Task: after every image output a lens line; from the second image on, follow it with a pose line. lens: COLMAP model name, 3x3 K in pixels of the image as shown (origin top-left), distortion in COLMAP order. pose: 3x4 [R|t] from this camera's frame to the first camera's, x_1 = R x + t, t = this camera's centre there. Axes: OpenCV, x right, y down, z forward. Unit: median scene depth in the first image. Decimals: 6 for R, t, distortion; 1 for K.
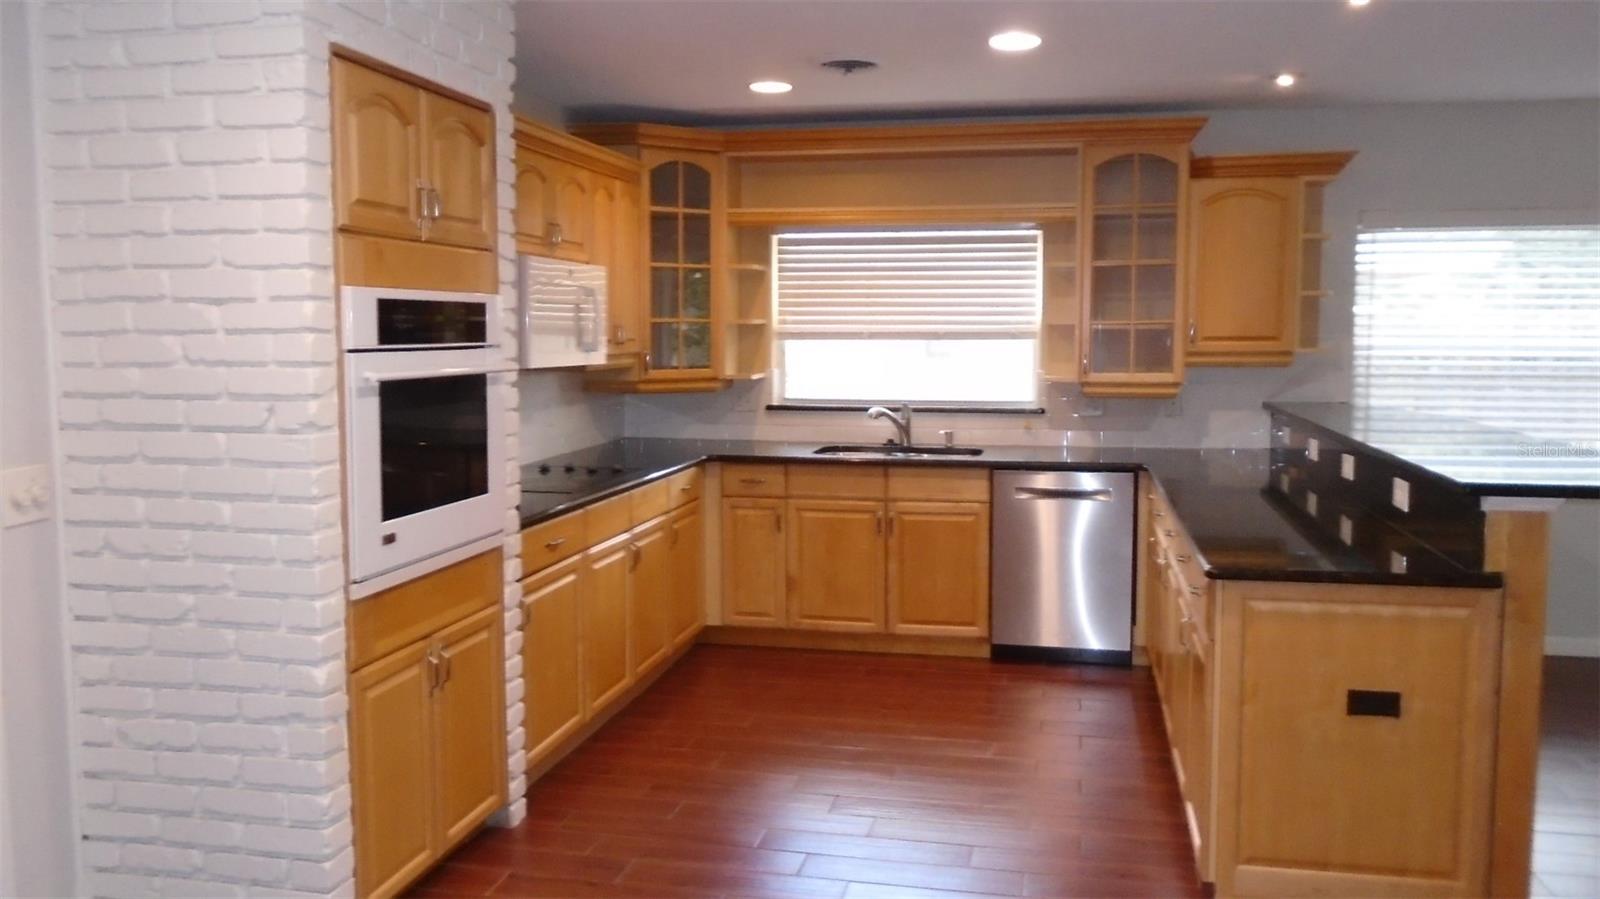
lens RADIAL K [[1265.8, 0, 799.6], [0, 1265.8, 446.7], [0, 0, 1]] dist [-0.018652, -0.000450]
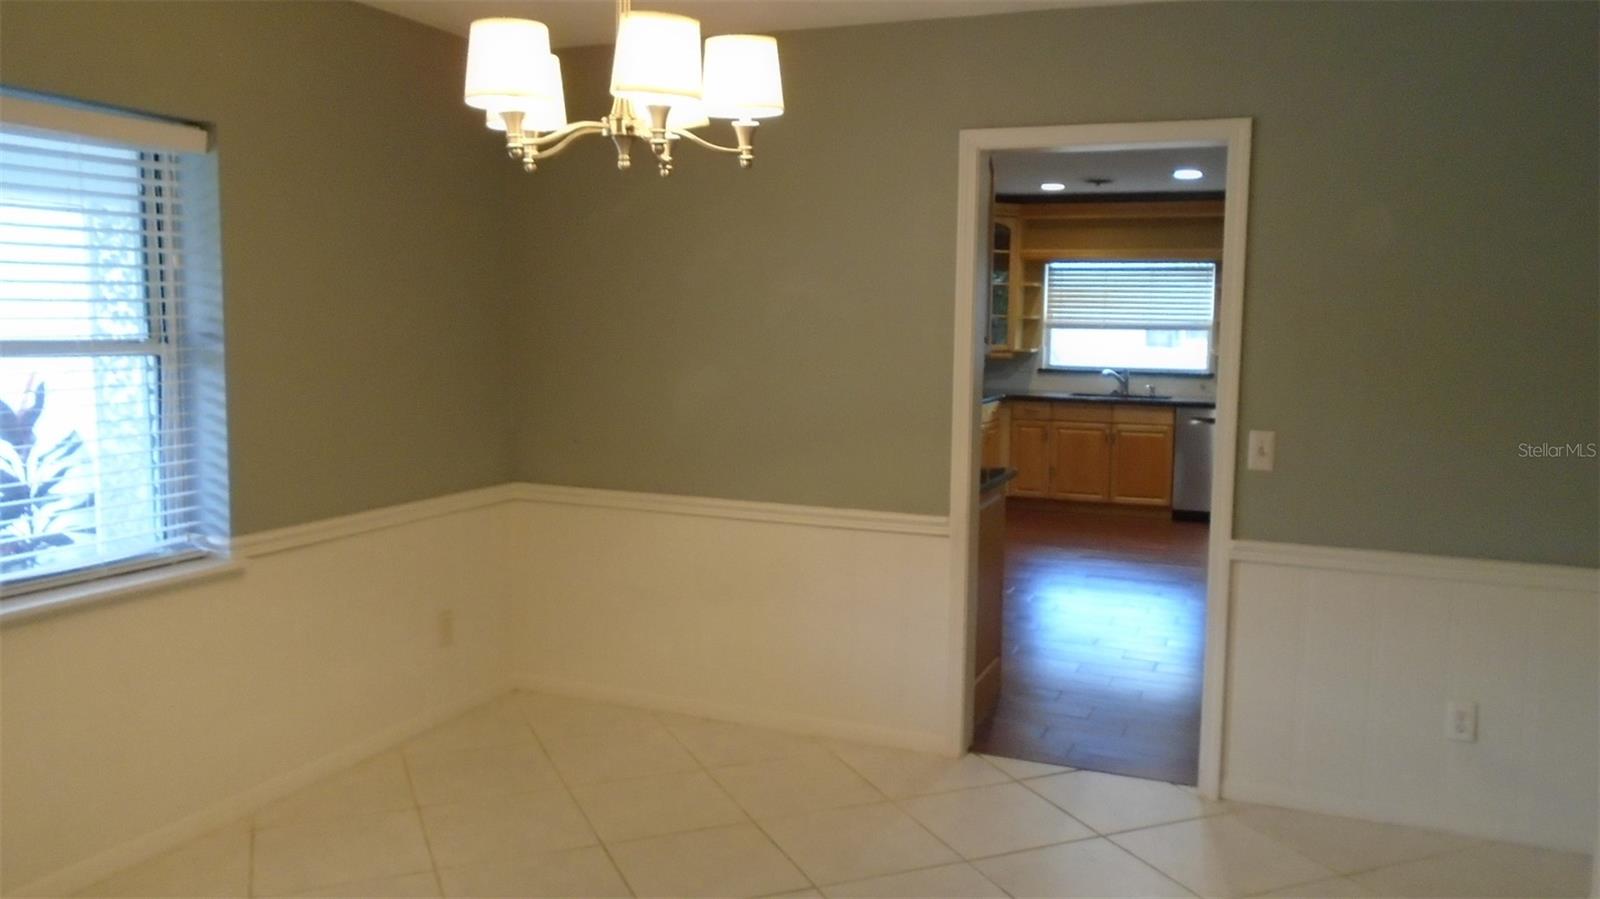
lens RADIAL K [[1265.8, 0, 806.8], [0, 1265.8, 447.9], [0, 0, 1]] dist [-0.018652, -0.000450]
pose [[0.984718, 0.032385, -0.171117, -0.041080], [-0.030680, 0.999450, 0.012601, 0.063514], [0.171431, -0.007159, 0.985170, -0.719782]]
